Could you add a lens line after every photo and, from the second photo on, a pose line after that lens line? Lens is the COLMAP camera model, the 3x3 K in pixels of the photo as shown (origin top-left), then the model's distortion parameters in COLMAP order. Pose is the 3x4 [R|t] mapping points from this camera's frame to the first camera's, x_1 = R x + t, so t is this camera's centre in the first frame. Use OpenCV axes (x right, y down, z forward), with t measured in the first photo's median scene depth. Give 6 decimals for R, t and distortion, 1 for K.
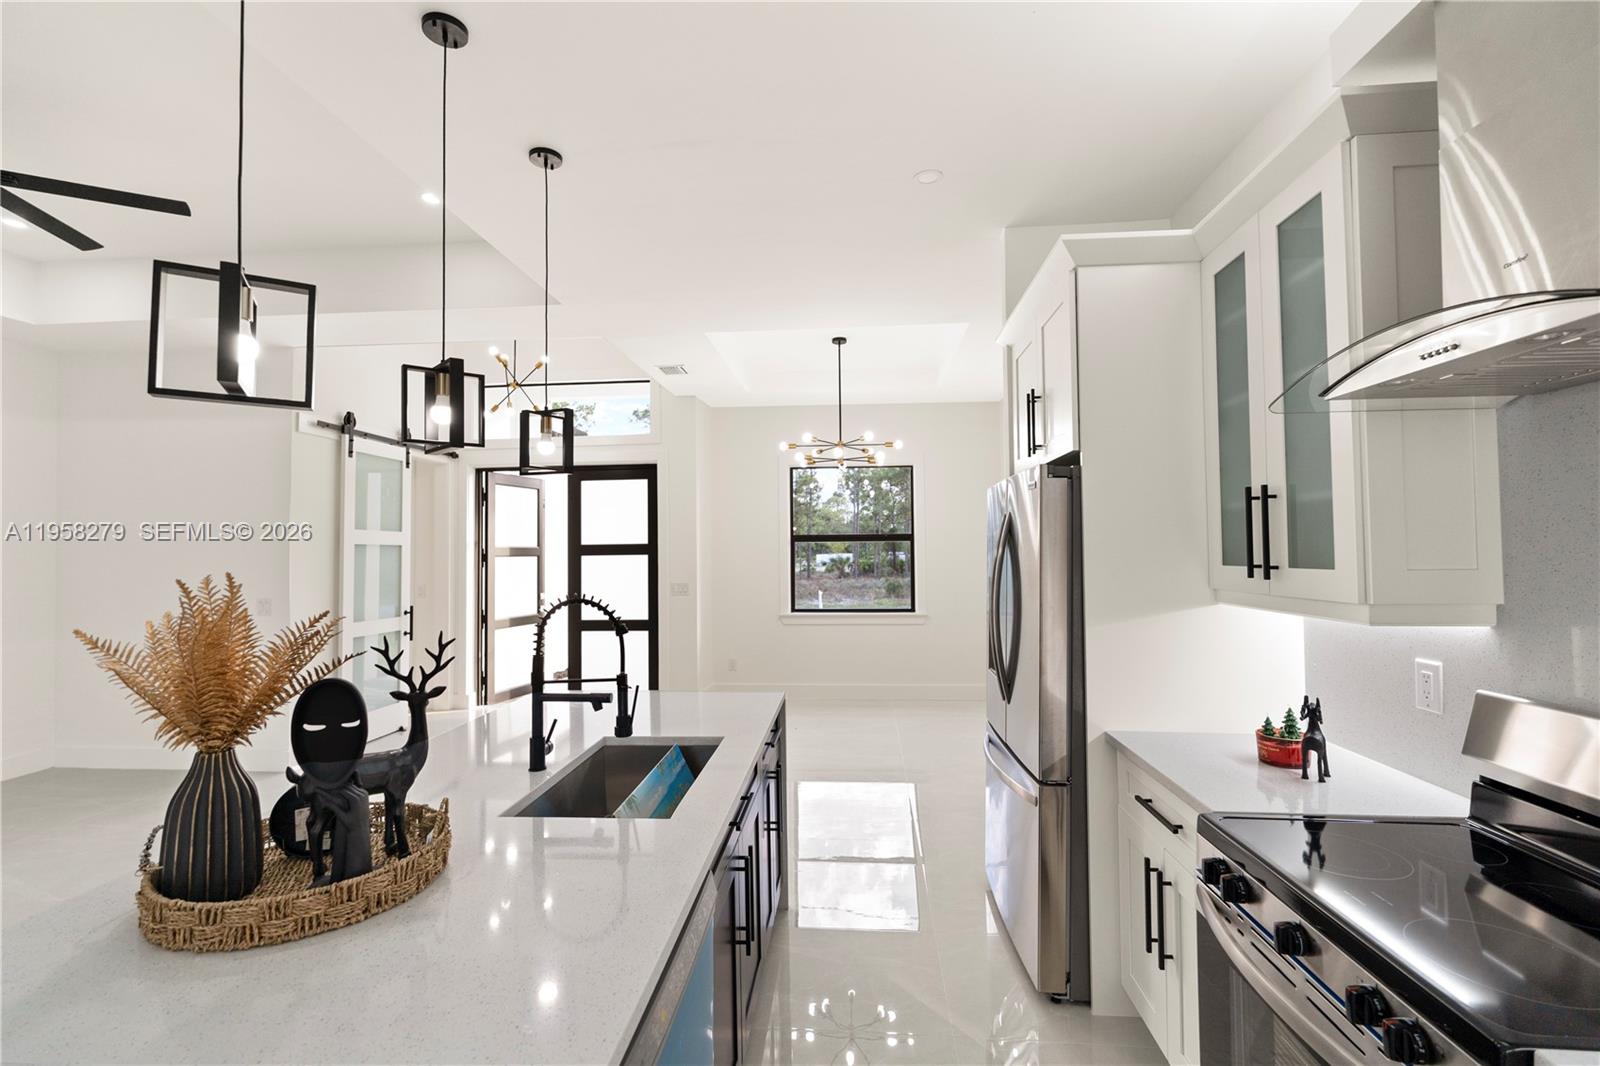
lens RADIAL K [[712.9, 0, 800.7], [0, 712.9, 535.8], [0, 0, 1]] dist [-0.000600, -0.000319]
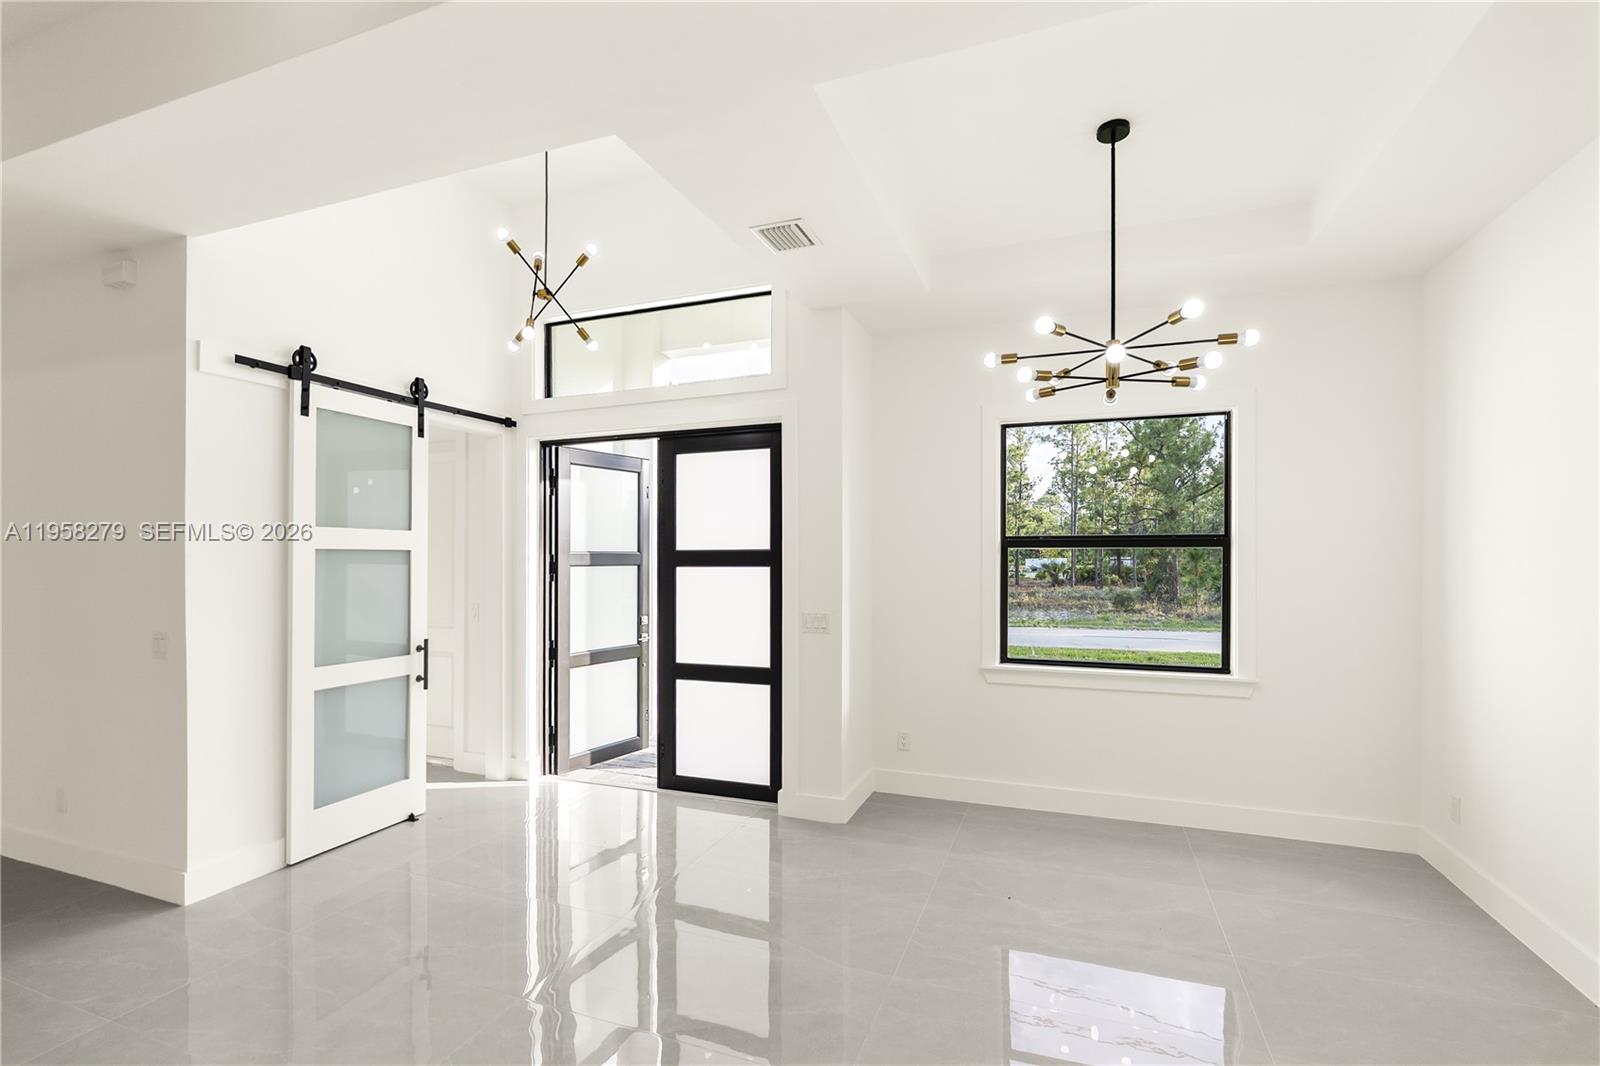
lens RADIAL K [[739.0, 0, 796.2], [0, 739.0, 559.4], [0, 0, 1]] dist [0.000841, -0.000033]
pose [[0.961395, 0.010106, -0.274987, -0.008890], [-0.002254, 0.999581, 0.028858, 0.000664], [0.275164, -0.027124, 0.961015, 0.365002]]
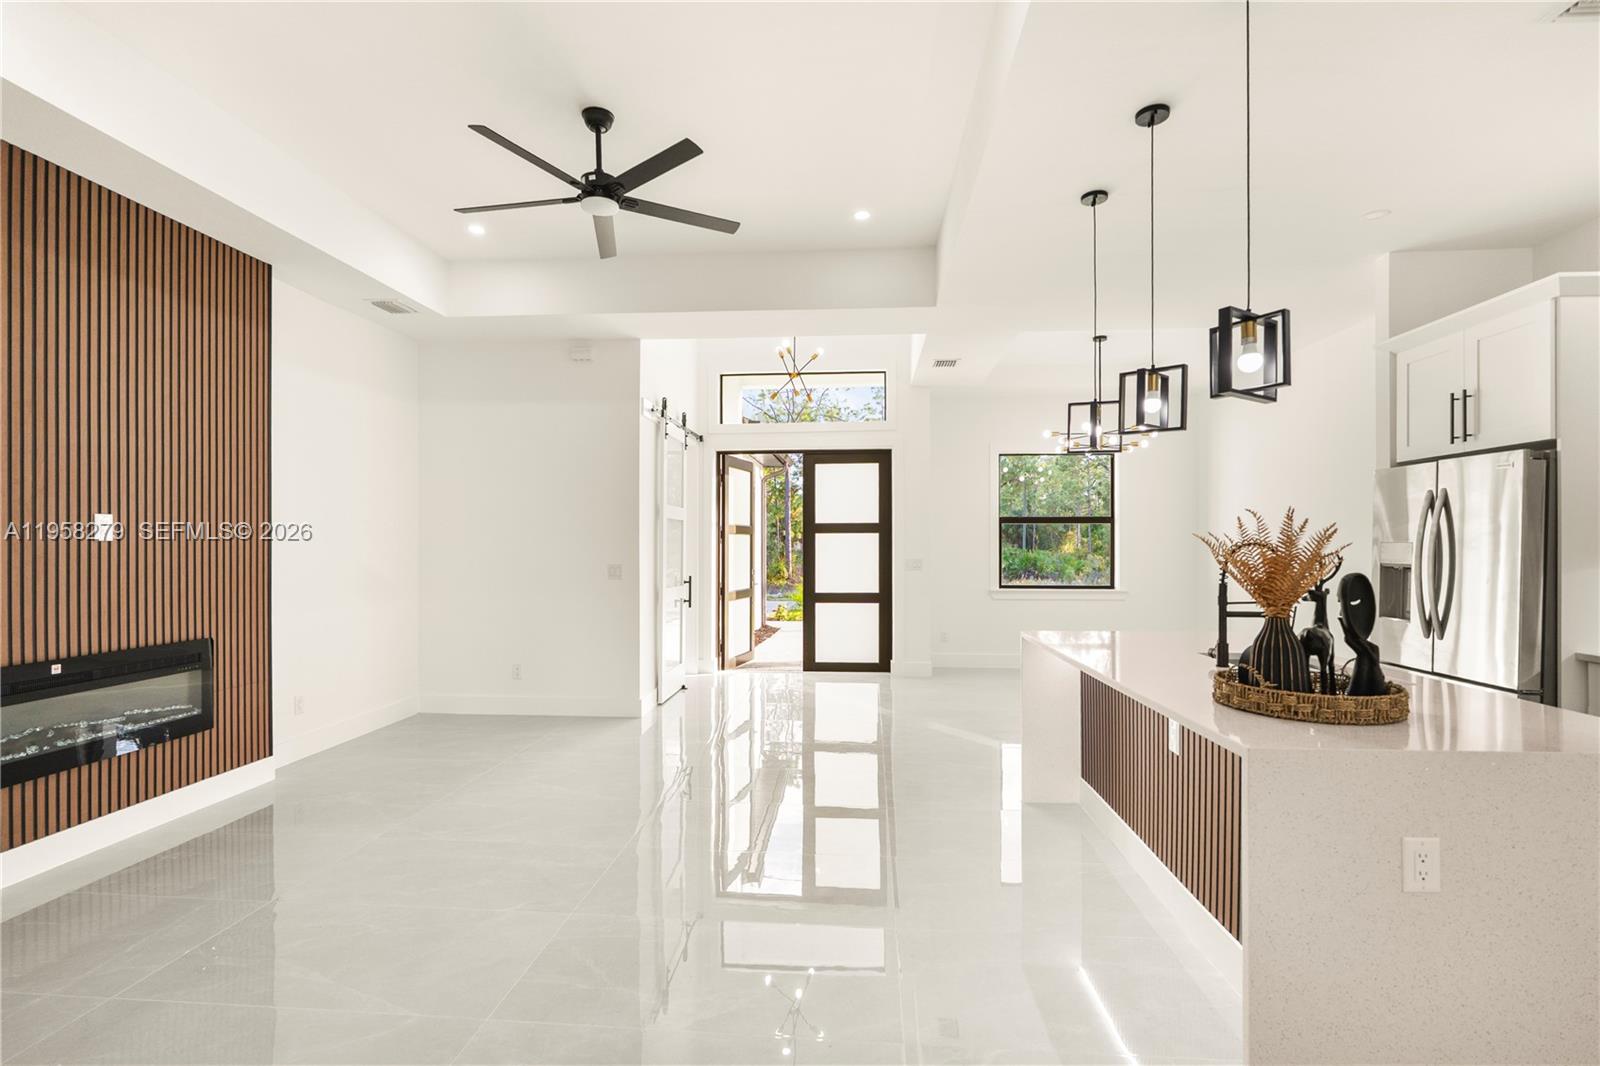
lens RADIAL K [[726.9, 0, 818.6], [0, 726.9, 545.0], [0, 0, 1]] dist [0.000646, 0.000139]
pose [[0.999874, 0.010496, 0.011889, -0.316092], [-0.010781, 0.999650, 0.024163, 0.018692], [-0.011631, -0.024288, 0.999637, -0.103499]]
